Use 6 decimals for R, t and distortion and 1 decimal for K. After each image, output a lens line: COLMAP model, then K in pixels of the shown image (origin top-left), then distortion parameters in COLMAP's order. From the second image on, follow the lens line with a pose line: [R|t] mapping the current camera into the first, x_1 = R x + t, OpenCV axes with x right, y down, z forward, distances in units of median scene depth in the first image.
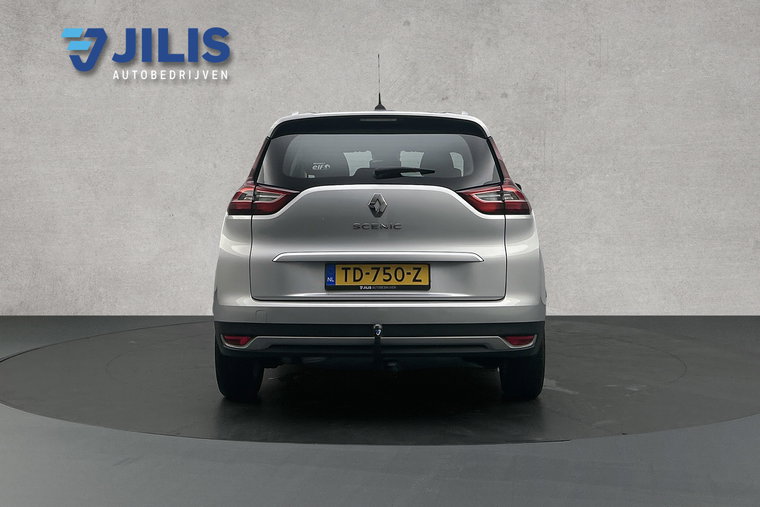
lens RADIAL K [[593.7, 0, 378.6], [0, 593.7, 254.1], [0, 0, 1]] dist [-0.009063, 0.002757]
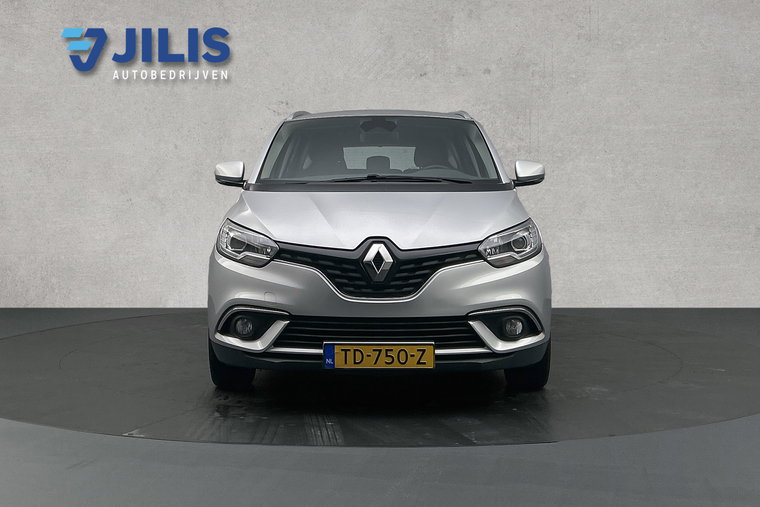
lens RADIAL K [[593.7, 0, 380.3], [0, 593.7, 255.2], [0, 0, 1]] dist [-0.009063, 0.002757]
pose [[0.999999, 0.000002, 0.001117, 0.043532], [-0.000003, 1.000000, 0.000693, 0.020389], [-0.001117, -0.000693, 0.999999, 0.069435]]
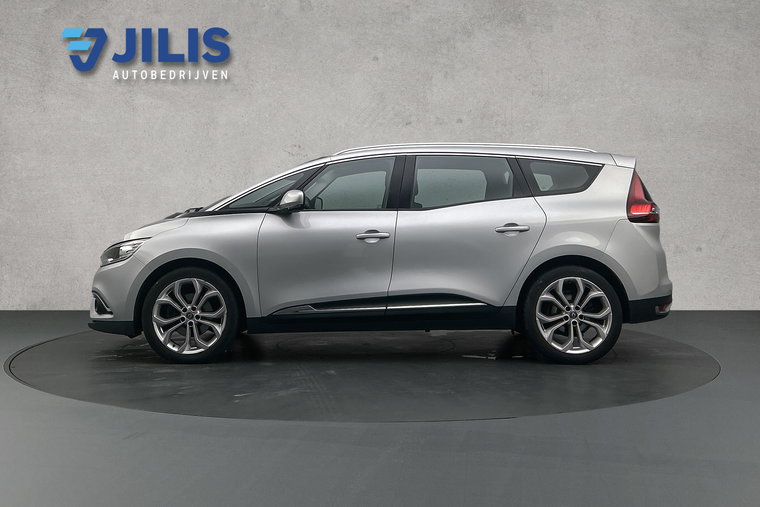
lens RADIAL K [[593.7, 0, 377.5], [0, 593.7, 252.4], [0, 0, 1]] dist [-0.009063, 0.002757]
pose [[0.999999, -0.000016, -0.001662, 0.053378], [0.000015, 1.000000, -0.000037, -0.009775], [0.001662, 0.000037, 0.999999, -0.161823]]
